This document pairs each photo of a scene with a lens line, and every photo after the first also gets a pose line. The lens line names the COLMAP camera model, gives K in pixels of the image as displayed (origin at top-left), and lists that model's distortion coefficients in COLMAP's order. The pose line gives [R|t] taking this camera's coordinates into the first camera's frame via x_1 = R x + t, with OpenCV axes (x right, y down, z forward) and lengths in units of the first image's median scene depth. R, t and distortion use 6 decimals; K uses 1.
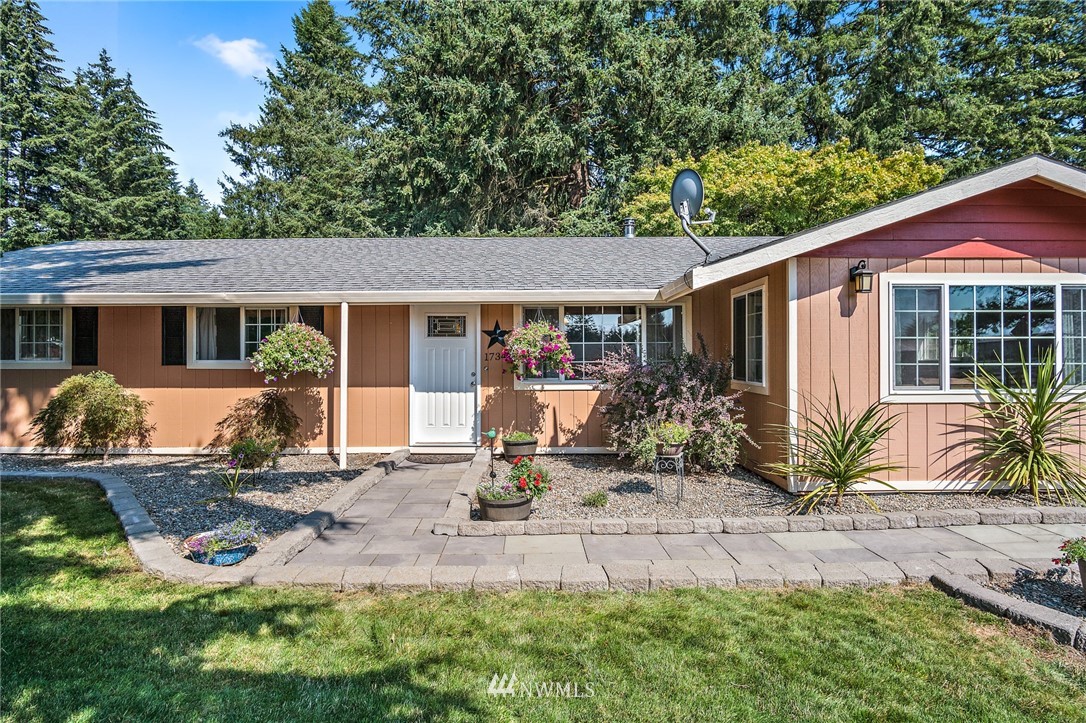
lens RADIAL K [[589.3, 0, 541.6], [0, 589.3, 360.8], [0, 0, 1]] dist [-0.029680, 0.002721]
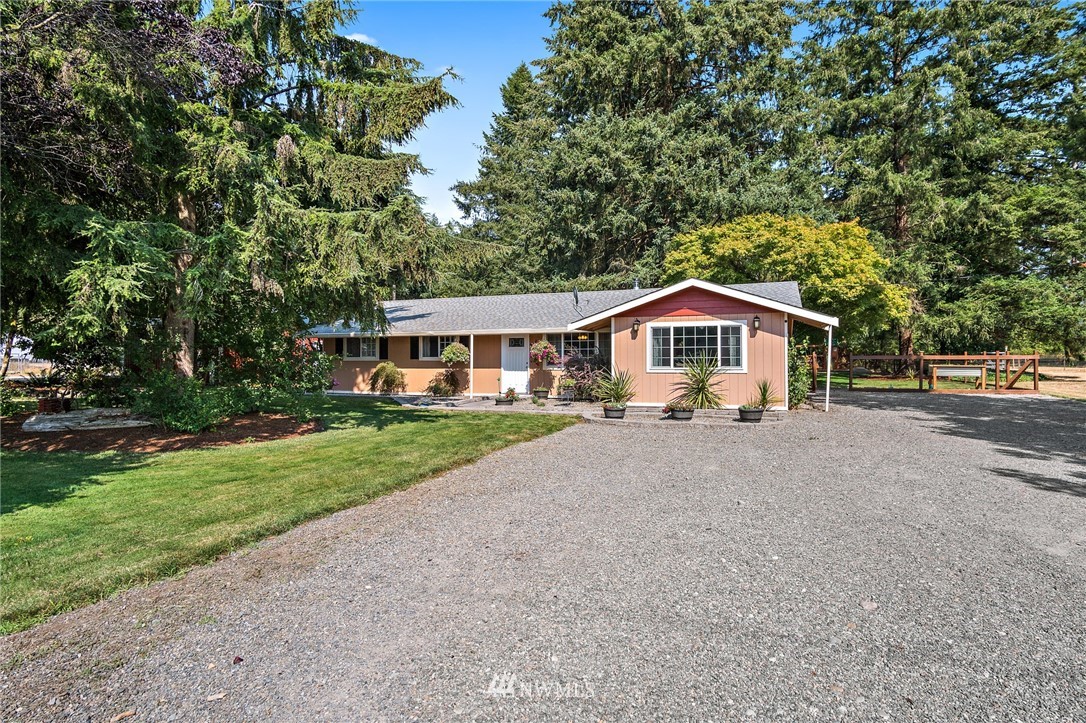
lens RADIAL K [[589.3, 0, 533.0], [0, 589.3, 362.1], [0, 0, 1]] dist [-0.029680, 0.002721]
pose [[0.929445, 0.000693, -0.368960, 0.769784], [0.000624, 0.999994, 0.003449, 0.010953], [0.368960, -0.003436, 0.929439, -1.155104]]
